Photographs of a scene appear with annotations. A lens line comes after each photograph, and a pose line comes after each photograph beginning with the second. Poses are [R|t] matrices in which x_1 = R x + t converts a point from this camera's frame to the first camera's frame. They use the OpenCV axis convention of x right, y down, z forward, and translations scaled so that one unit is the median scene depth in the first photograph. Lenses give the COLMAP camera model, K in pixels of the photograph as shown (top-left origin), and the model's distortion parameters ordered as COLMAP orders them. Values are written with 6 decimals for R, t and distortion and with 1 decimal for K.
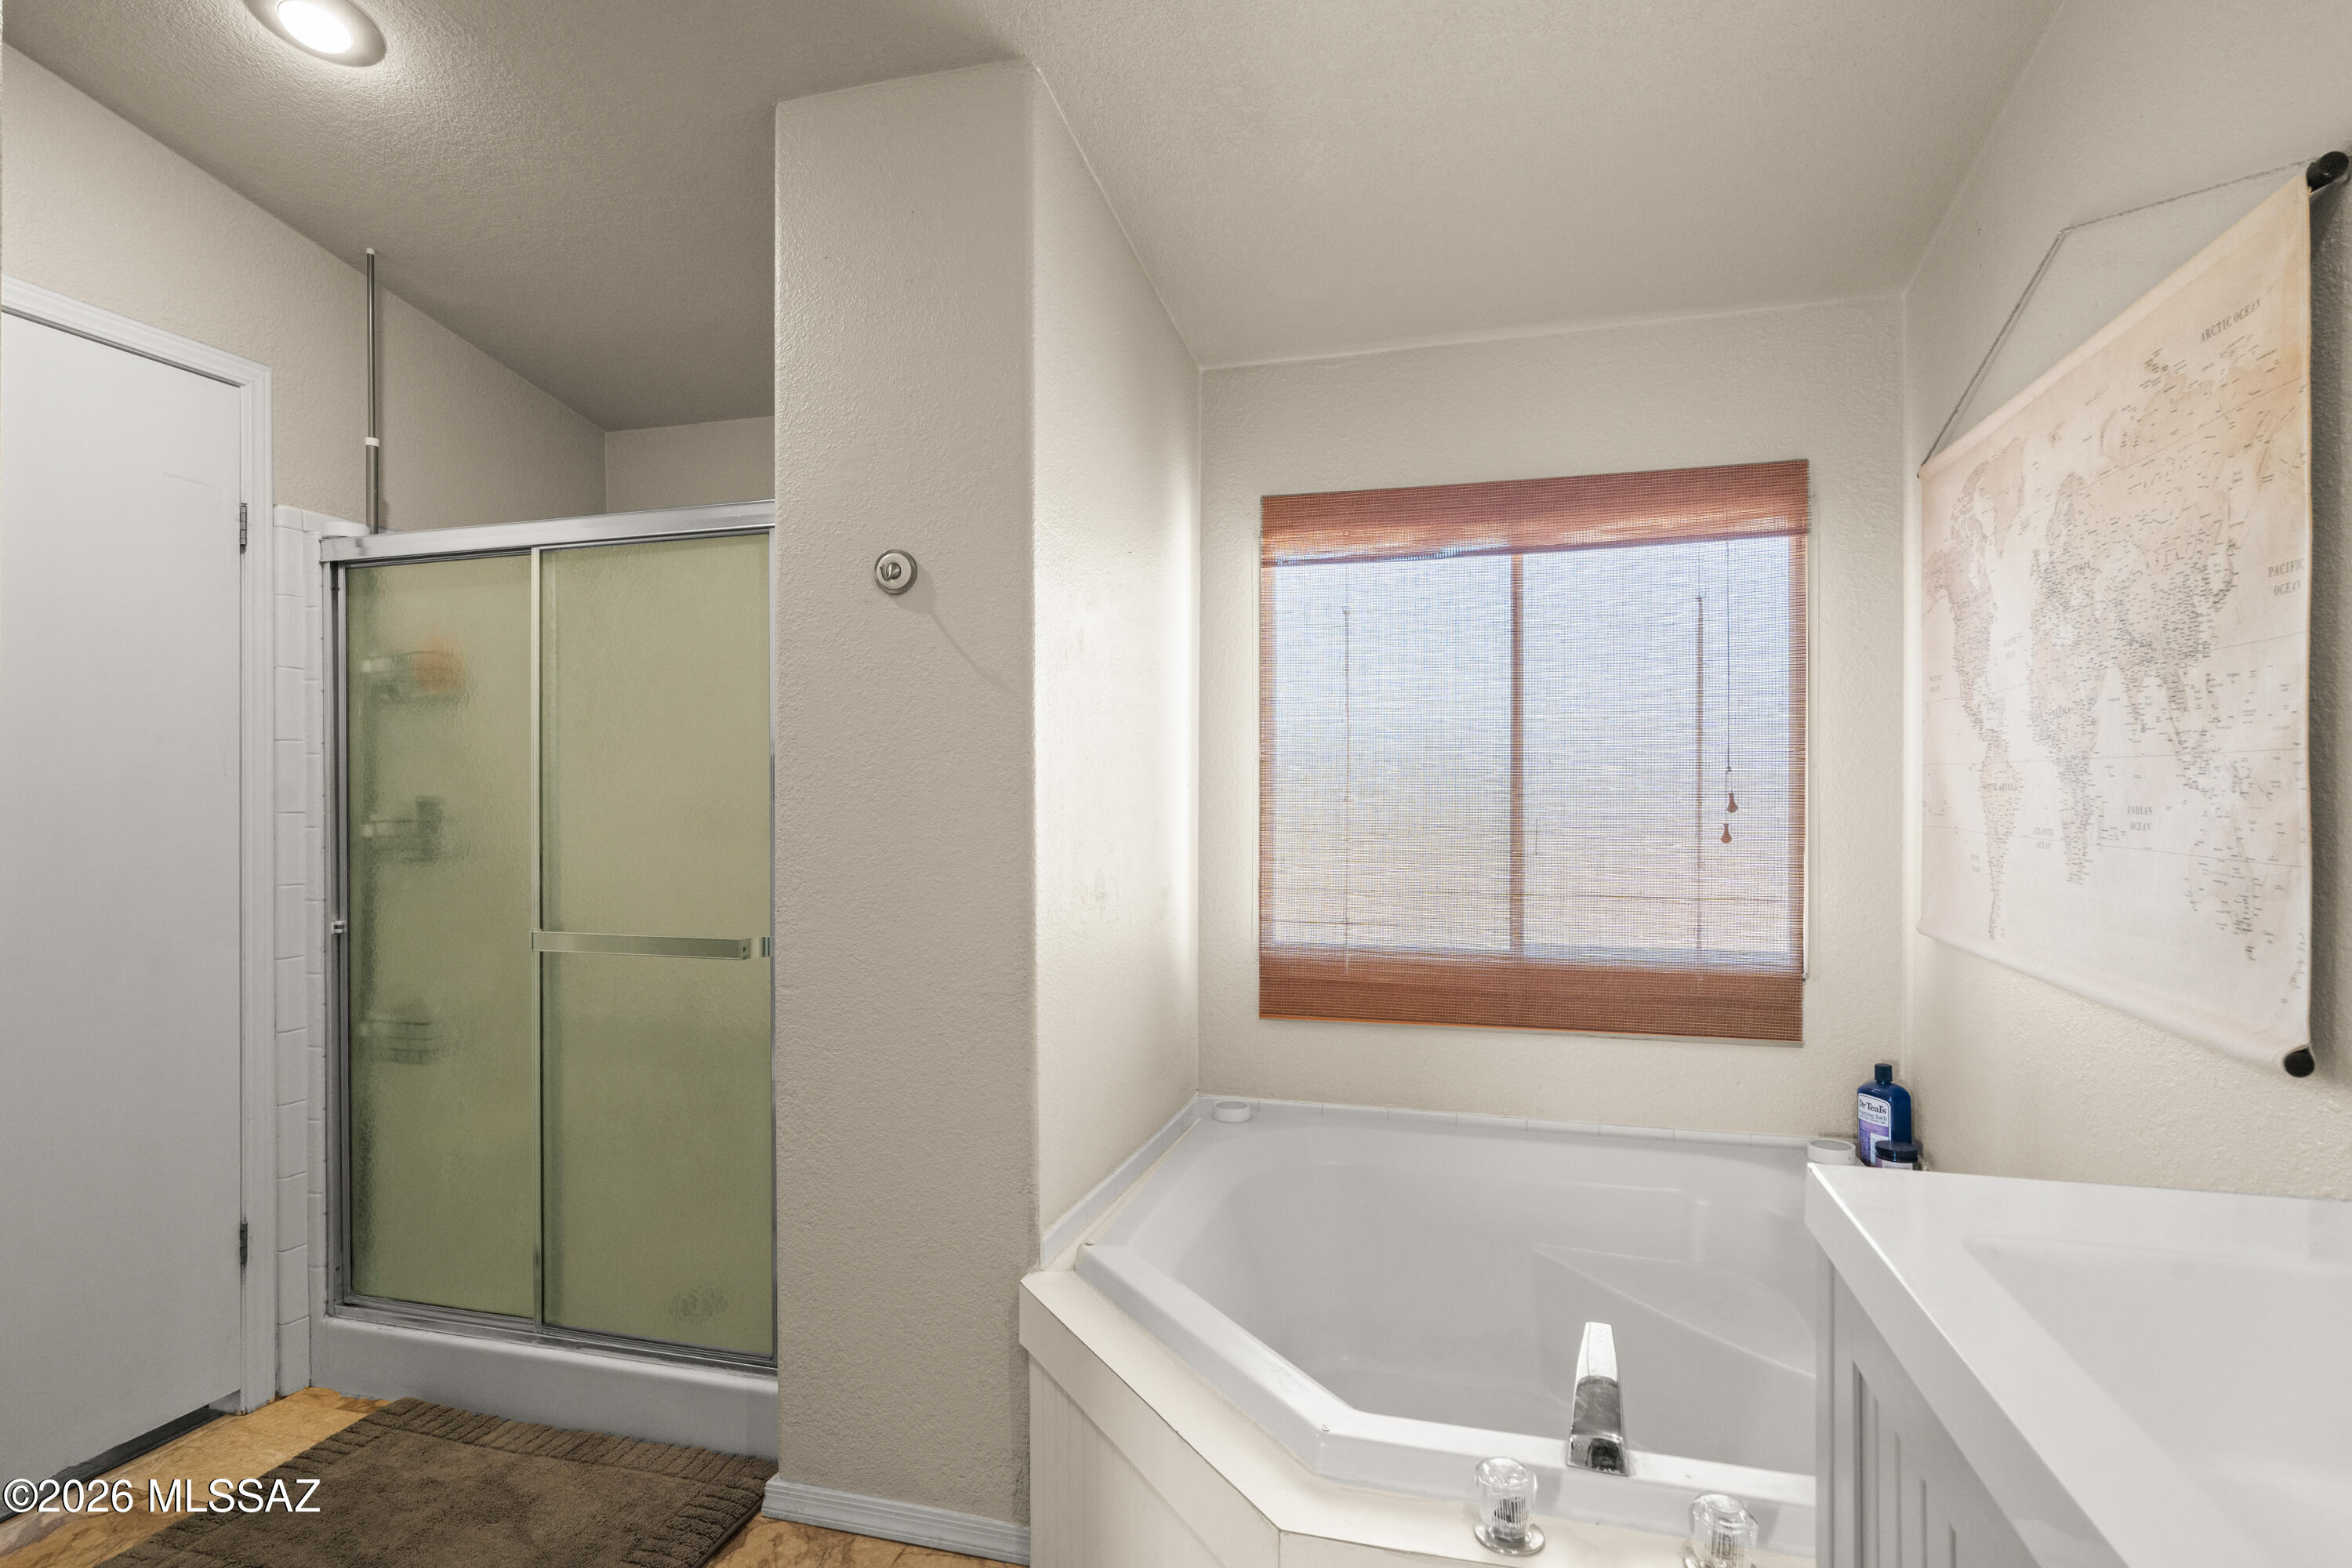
lens RADIAL K [[1163.8, 0, 1167.9], [0, 1163.8, 815.5], [0, 0, 1]] dist [-0.001712, 0.001426]
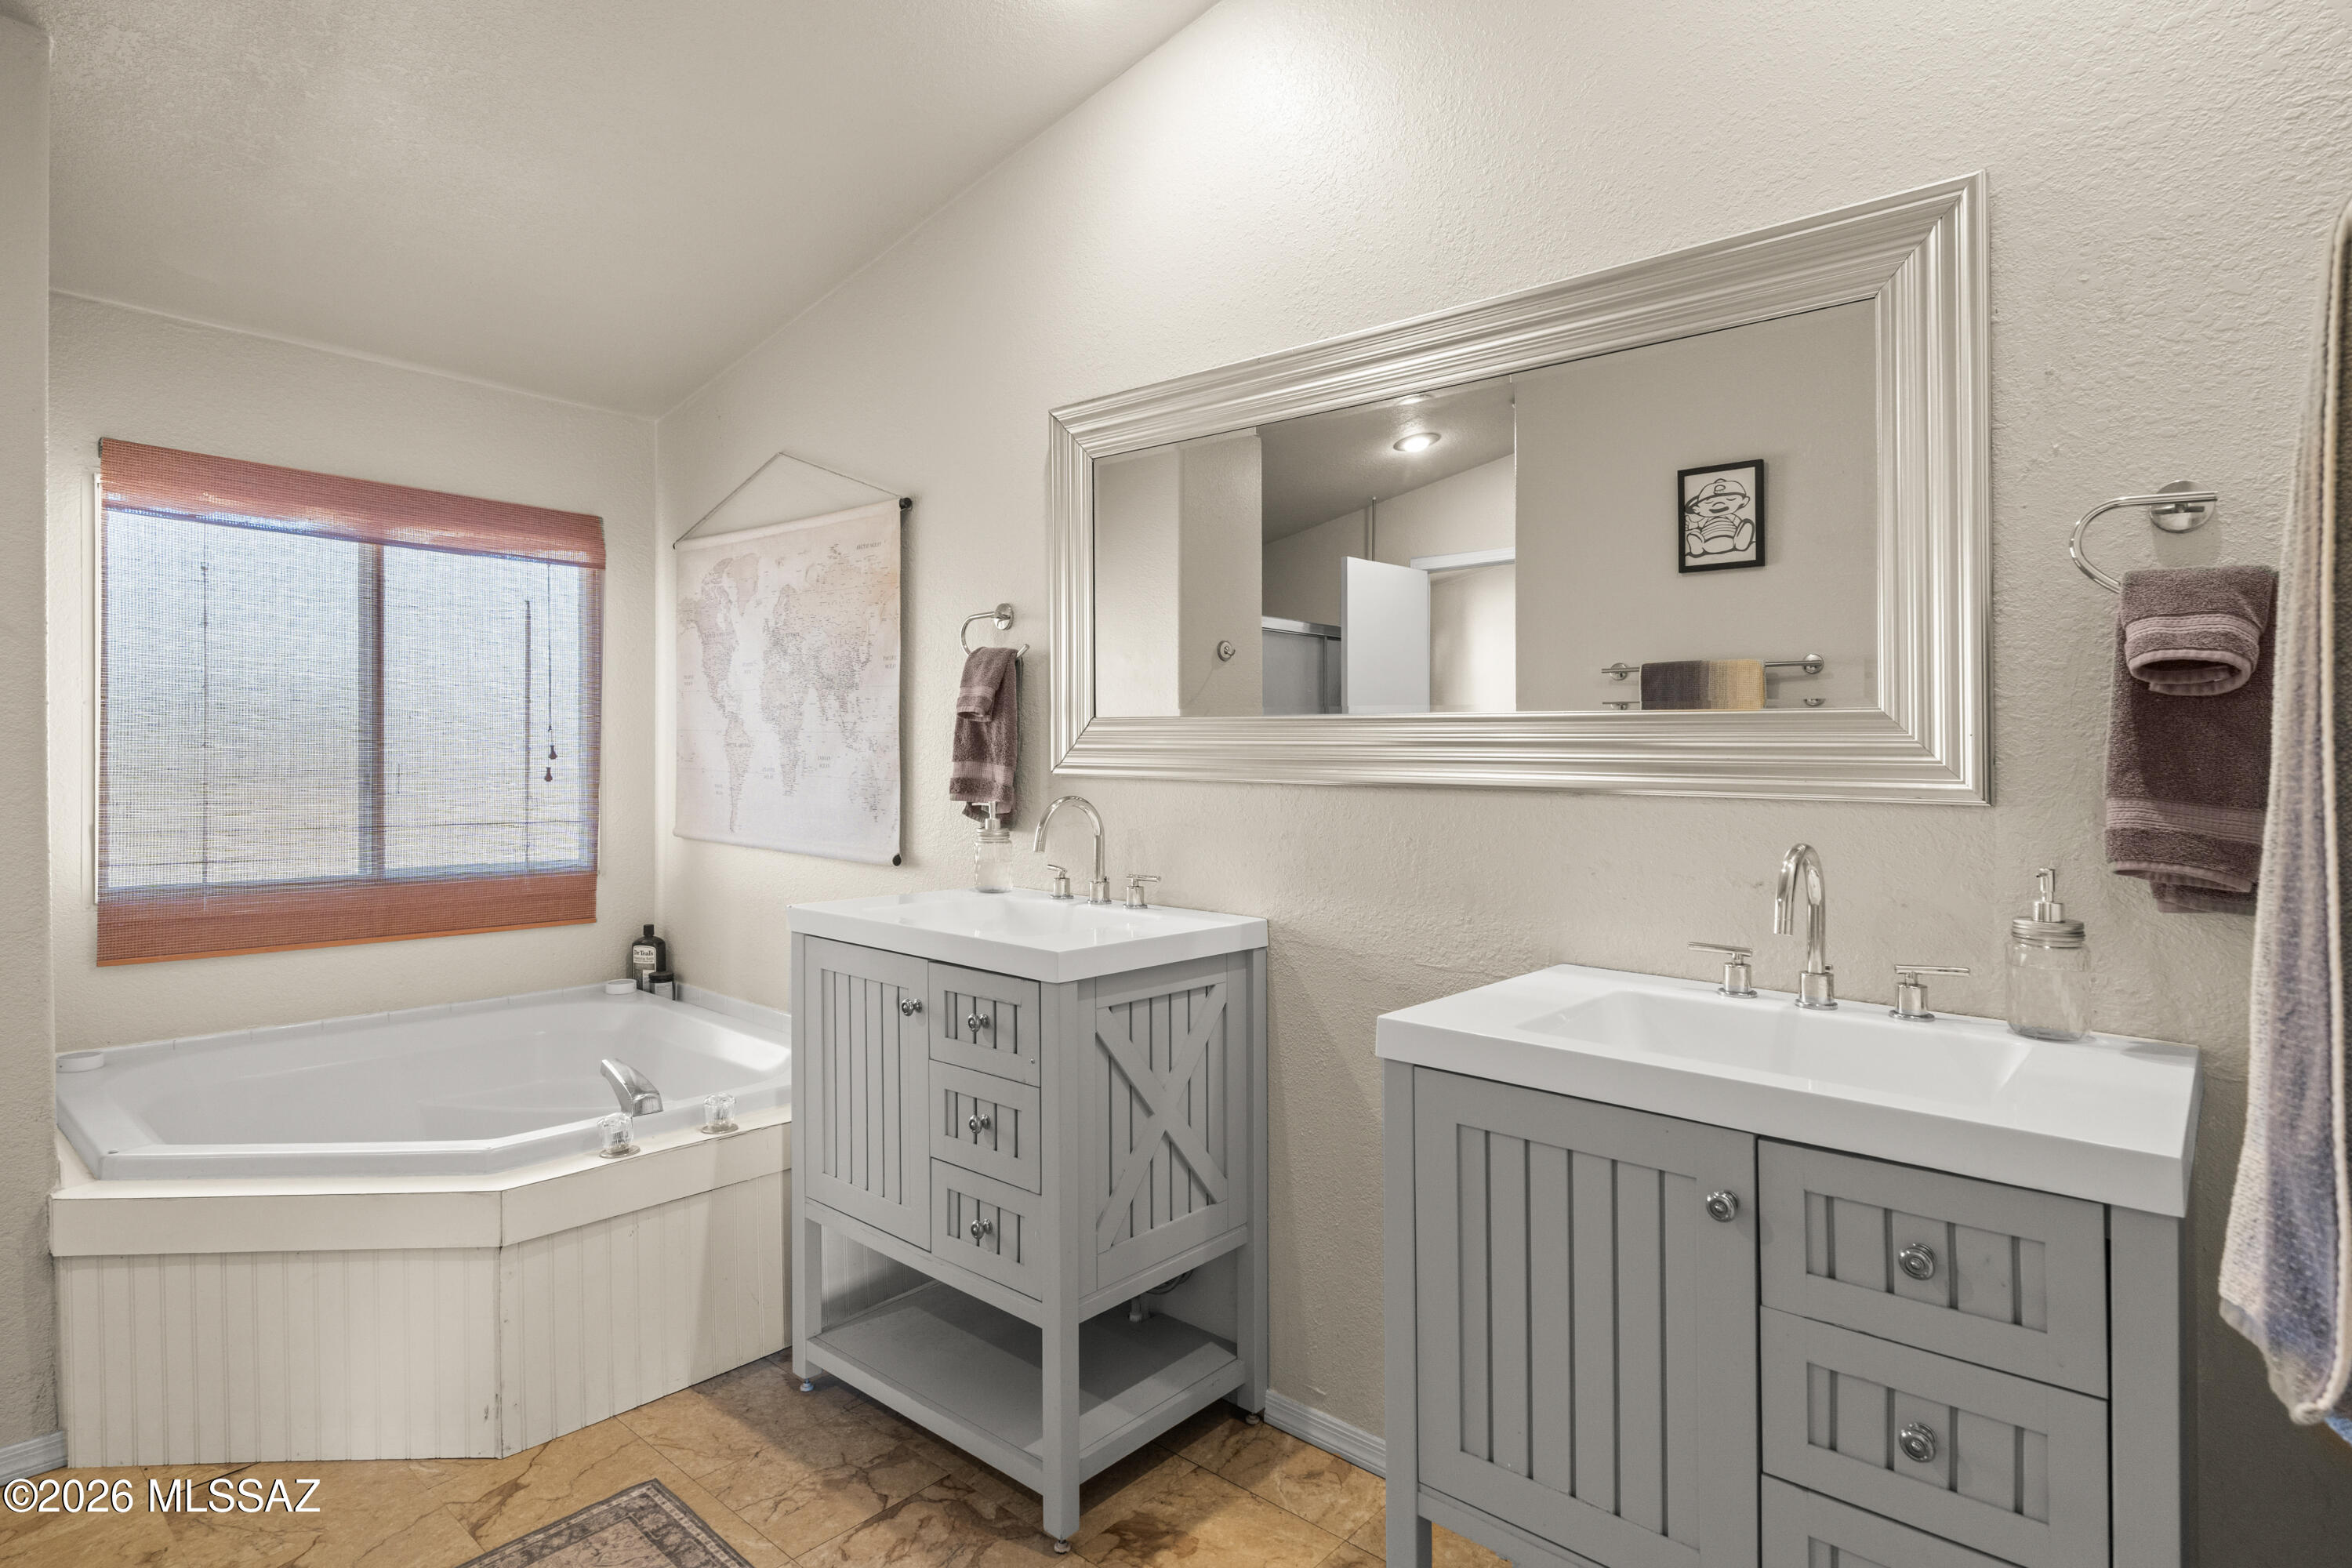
lens RADIAL K [[1226.4, 0, 1175.0], [0, 1226.4, 767.2], [0, 0, 1]] dist [0.001651, -0.000757]
pose [[0.421298, -0.001182, 0.906921, -0.566996], [0.000971, 0.999999, 0.000852, 0.006673], [-0.906922, 0.000522, 0.421299, -0.314058]]
